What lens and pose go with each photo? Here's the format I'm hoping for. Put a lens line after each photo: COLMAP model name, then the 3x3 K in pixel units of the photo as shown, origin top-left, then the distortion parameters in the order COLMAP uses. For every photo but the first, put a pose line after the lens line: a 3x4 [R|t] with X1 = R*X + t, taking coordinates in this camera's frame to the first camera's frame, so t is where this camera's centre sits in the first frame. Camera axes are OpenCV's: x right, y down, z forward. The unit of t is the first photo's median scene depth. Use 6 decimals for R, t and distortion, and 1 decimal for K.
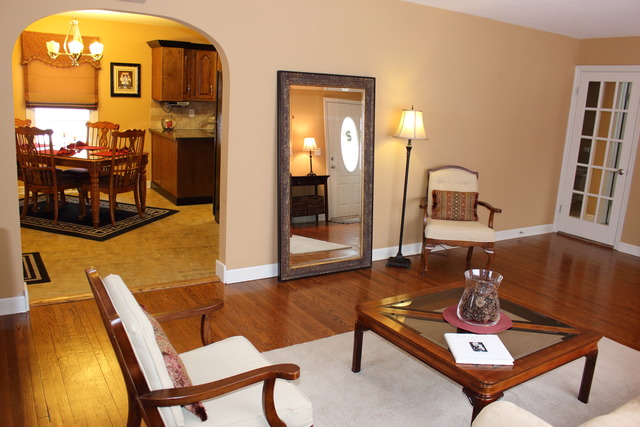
lens RADIAL K [[531.0, 0, 315.4], [0, 531.0, 212.2], [0, 0, 1]] dist [-0.127119, 0.051271]
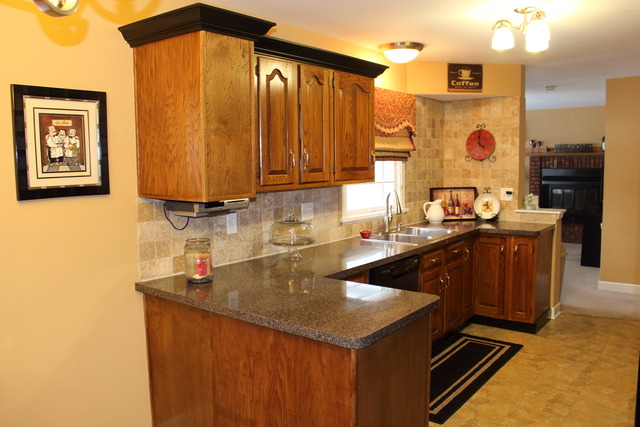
lens RADIAL K [[531.0, 0, 322.8], [0, 531.0, 215.9], [0, 0, 1]] dist [-0.127119, 0.051271]
pose [[0.935669, -0.100665, 0.338216, -0.331551], [0.137208, 0.986813, -0.085873, -0.165548], [-0.325111, 0.126754, 0.937143, 0.671748]]
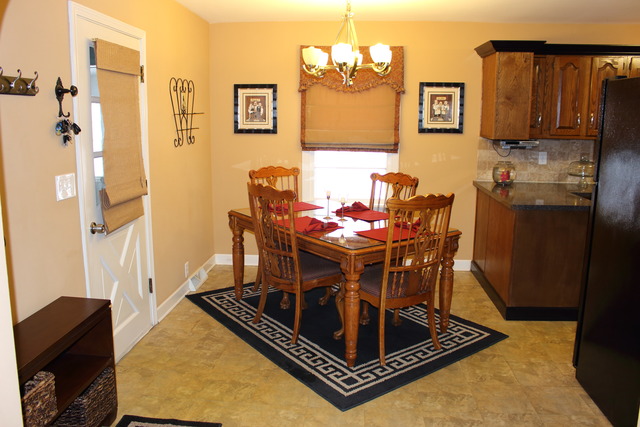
lens RADIAL K [[531.0, 0, 317.7], [0, 531.0, 212.4], [0, 0, 1]] dist [-0.127119, 0.051271]
pose [[0.807360, 0.053450, -0.587633, -0.092975], [-0.090333, 0.995346, -0.033575, -0.085947], [0.583103, 0.080190, 0.808431, 0.379733]]
